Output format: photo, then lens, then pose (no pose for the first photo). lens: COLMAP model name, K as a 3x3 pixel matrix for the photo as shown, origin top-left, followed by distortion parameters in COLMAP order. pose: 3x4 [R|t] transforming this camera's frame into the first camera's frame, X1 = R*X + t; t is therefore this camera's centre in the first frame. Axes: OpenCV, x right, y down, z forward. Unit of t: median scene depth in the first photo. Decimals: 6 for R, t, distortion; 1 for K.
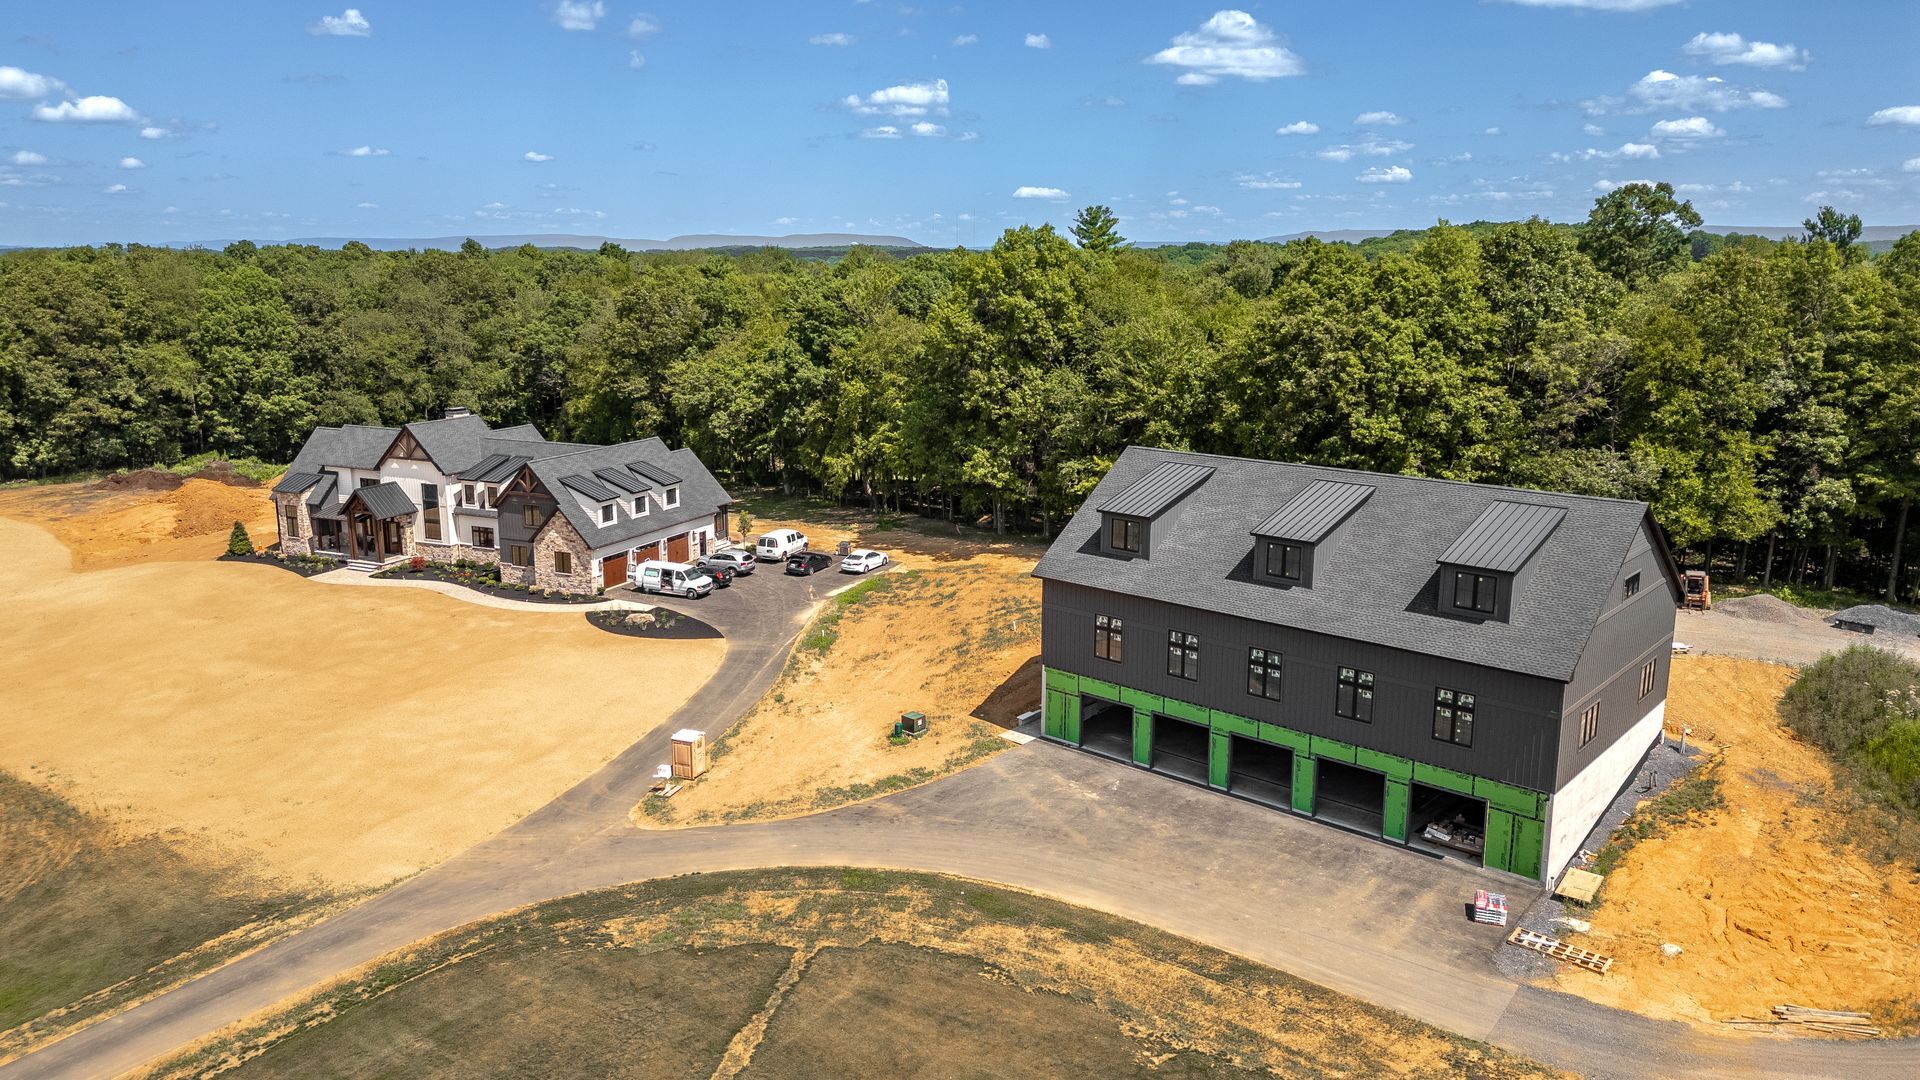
lens RADIAL K [[1342.1, 0, 955.6], [0, 1342.1, 591.9], [0, 0, 1]] dist [0.077957, -0.077053]
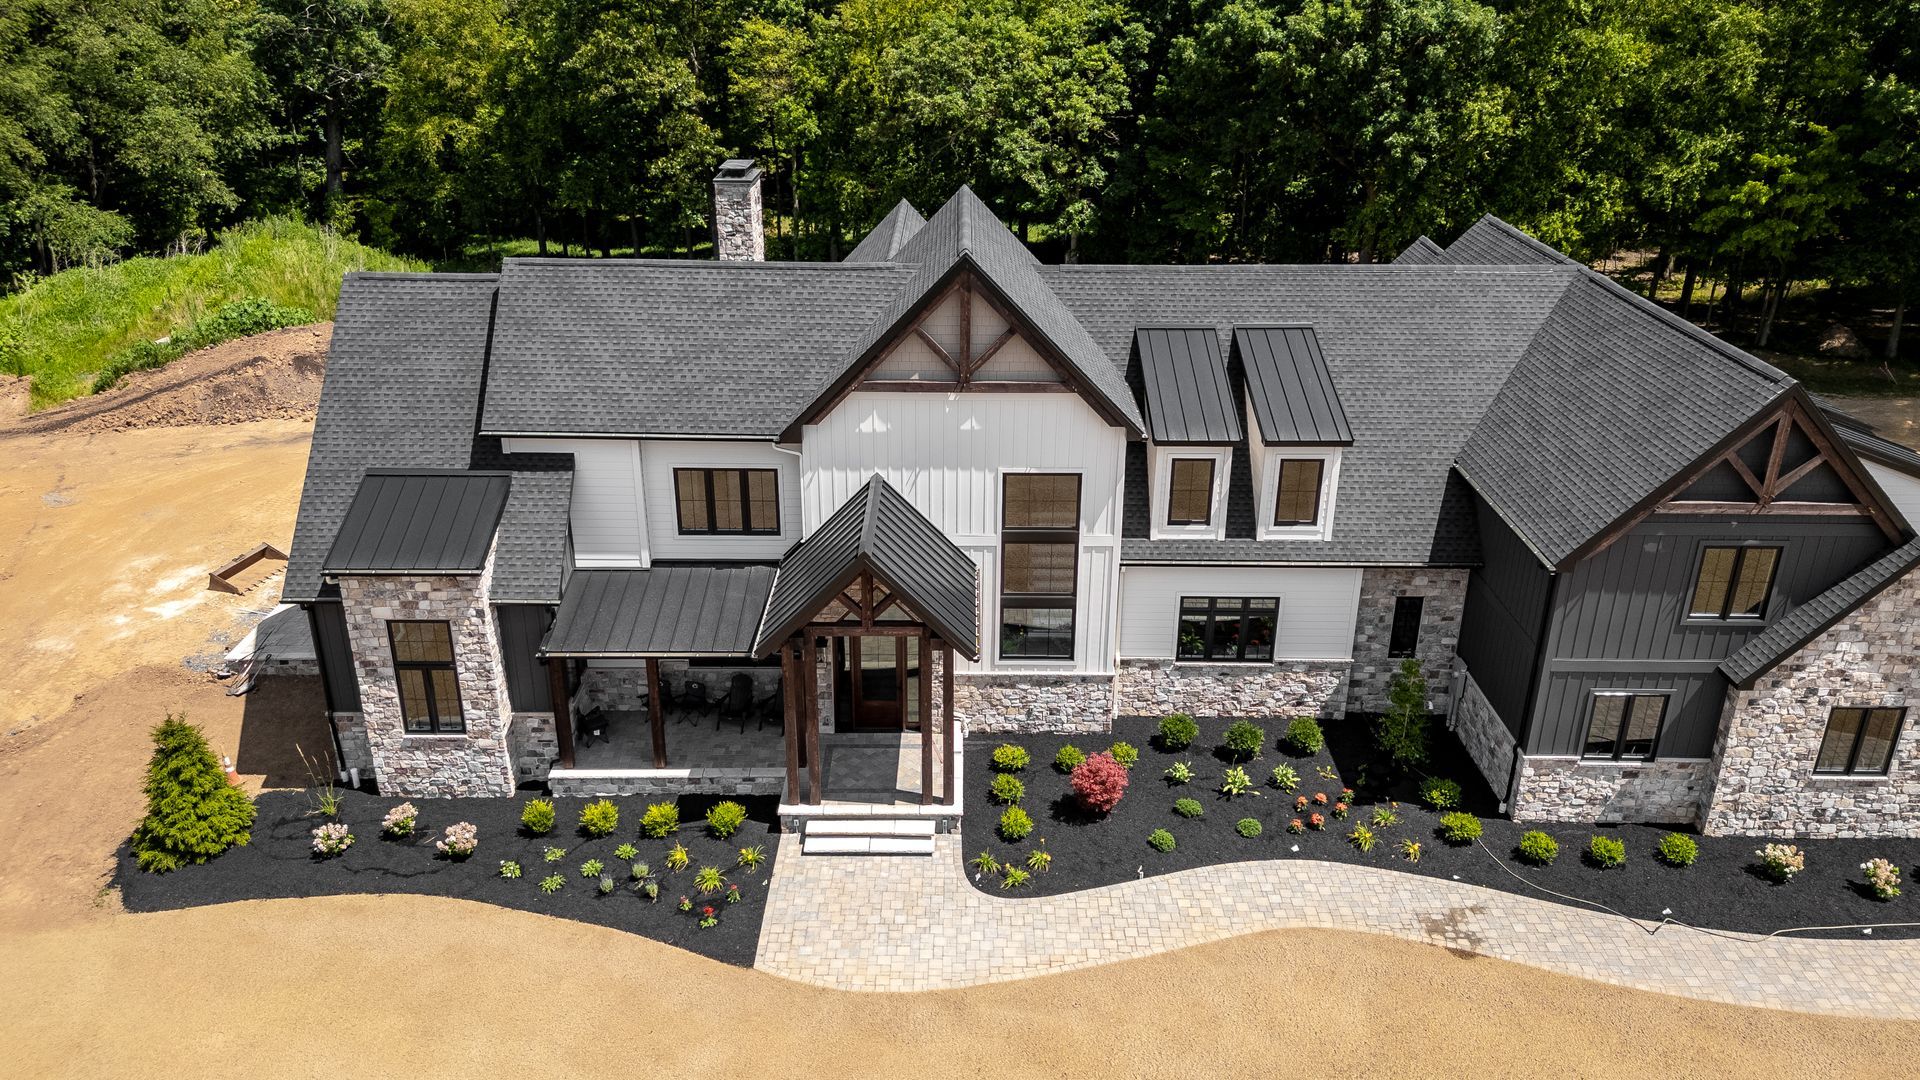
lens RADIAL K [[1368.7, 0, 955.2], [0, 1368.7, 536.8], [0, 0, 1]] dist [0.070328, -0.068816]
pose [[0.913428, -0.161482, 0.373593, -0.789775], [0.094962, 0.977145, 0.190182, -0.187327], [-0.395766, -0.138241, 0.907887, 1.190346]]
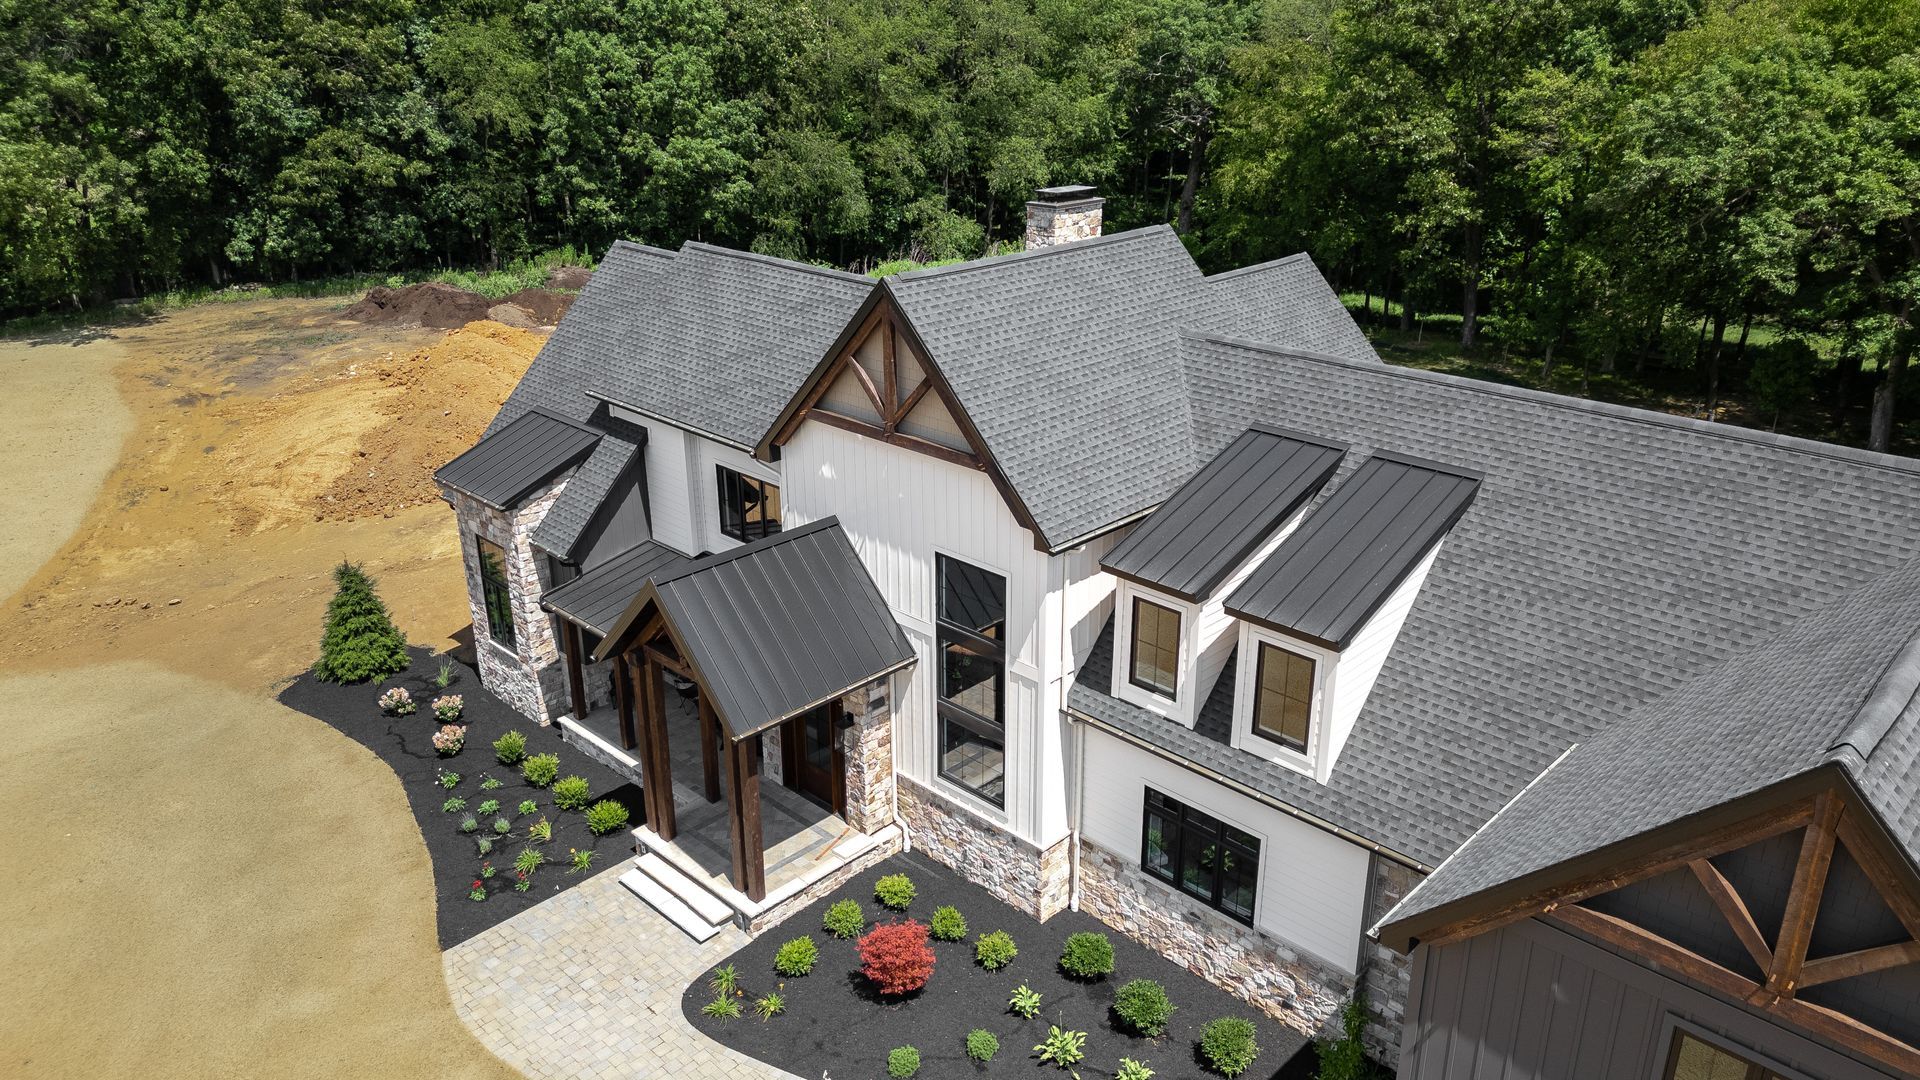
lens RADIAL K [[1342.1, 0, 960.8], [0, 1342.1, 531.9], [0, 0, 1]] dist [0.077957, -0.077053]
pose [[0.939066, 0.119447, -0.322317, -0.502909], [-0.077475, 0.987103, 0.140087, -0.178500], [0.334893, -0.106579, 0.936209, 1.252413]]
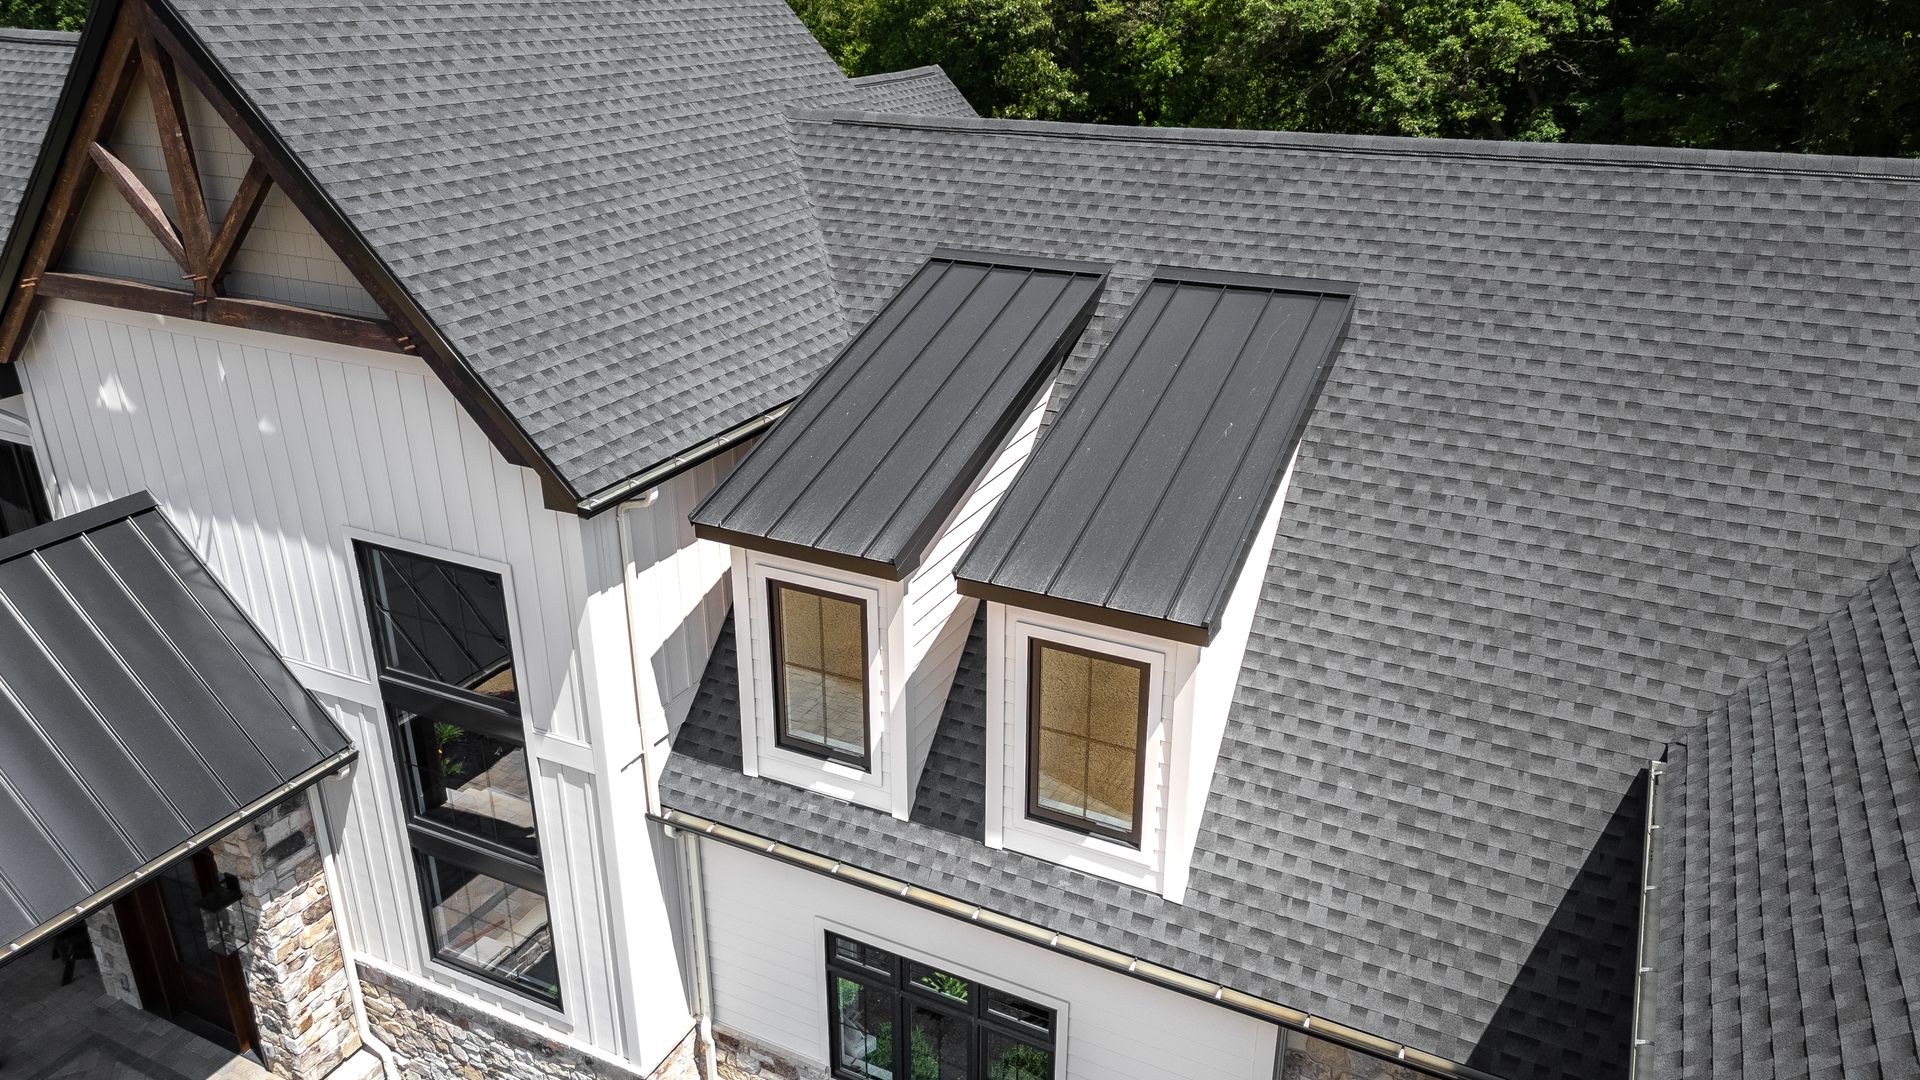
lens RADIAL K [[1342.1, 0, 961.9], [0, 1342.1, 533.0], [0, 0, 1]] dist [0.077957, -0.077053]
pose [[0.999150, 0.012222, -0.039364, -0.534866], [-0.006049, 0.988162, 0.153292, -0.152870], [0.040772, -0.152924, 0.987397, 1.402459]]
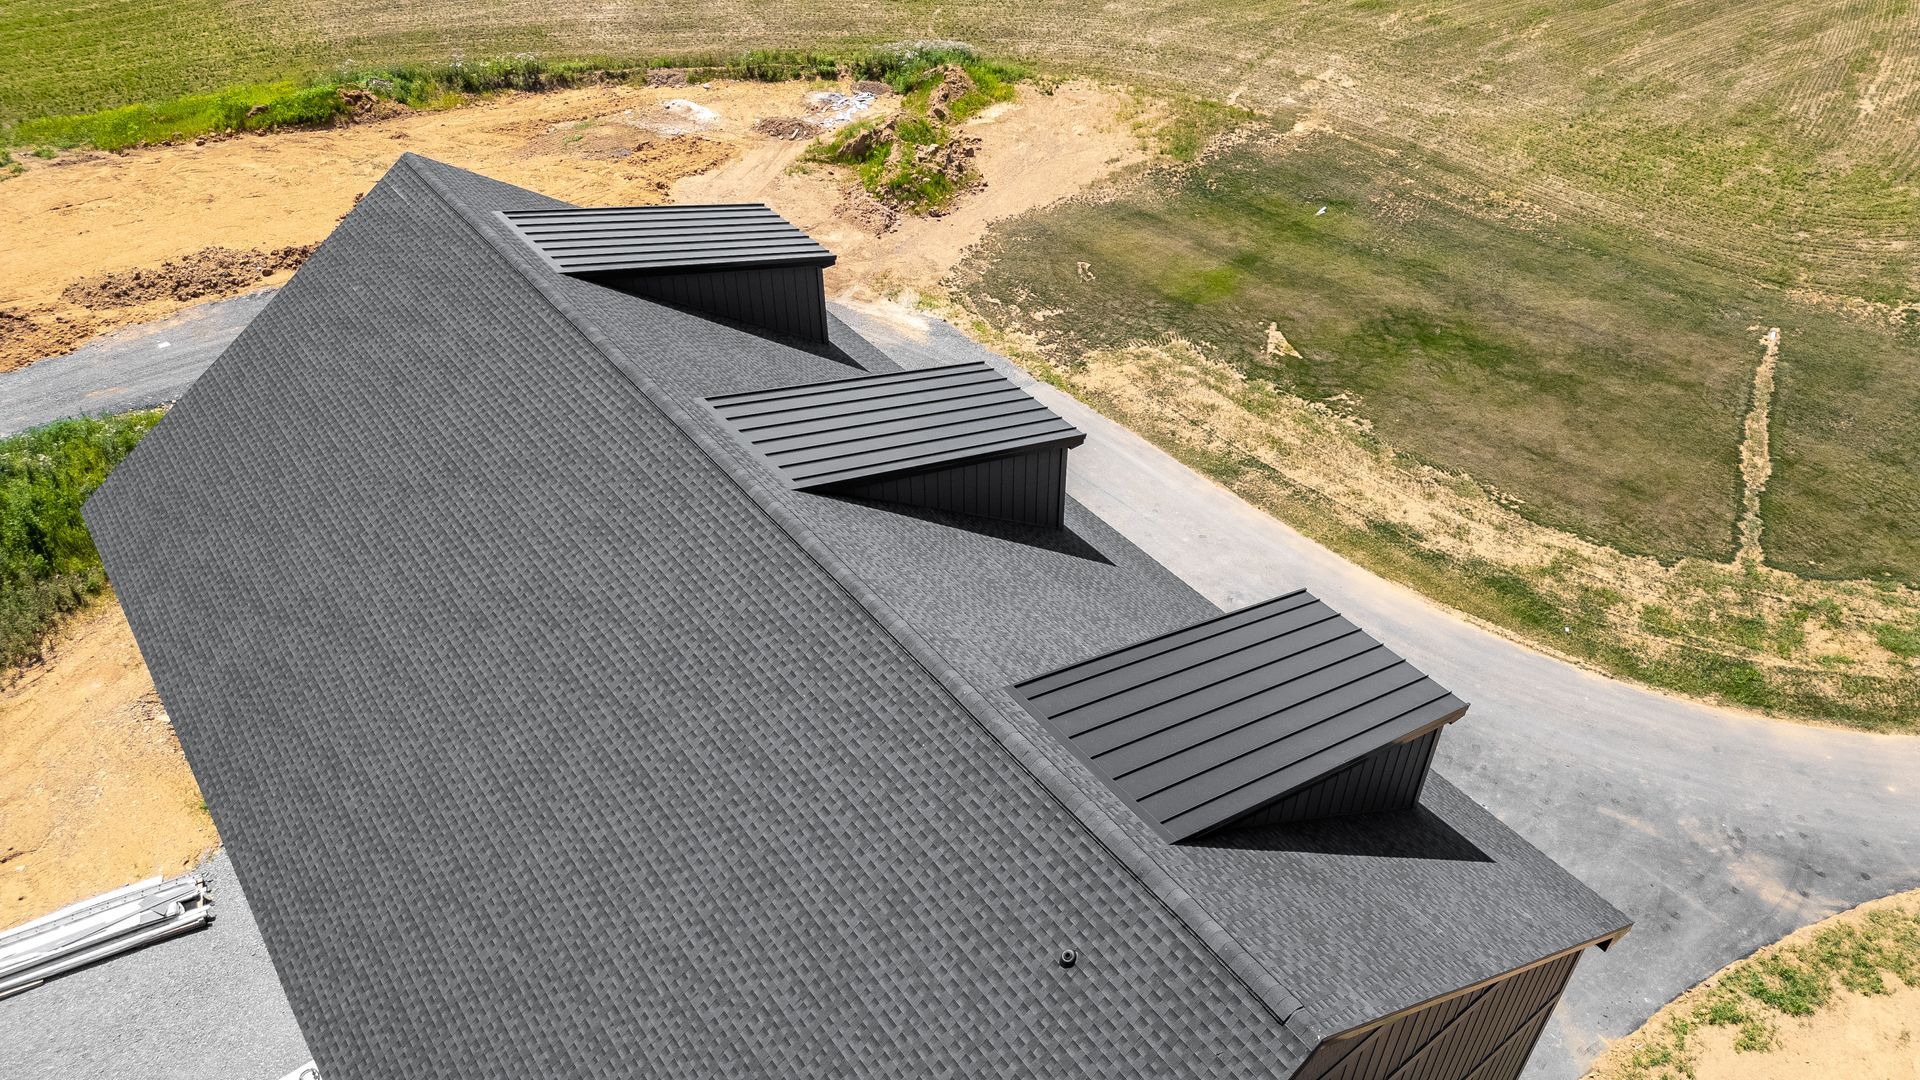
lens RADIAL K [[1342.1, 0, 969.0], [0, 1342.1, 554.6], [0, 0, 1]] dist [0.077957, -0.077053]
pose [[-0.980302, -0.132529, 0.146435, 0.170991], [0.045743, 0.568920, 0.821120, -0.321764], [-0.192132, 0.811644, -0.551651, 1.125809]]
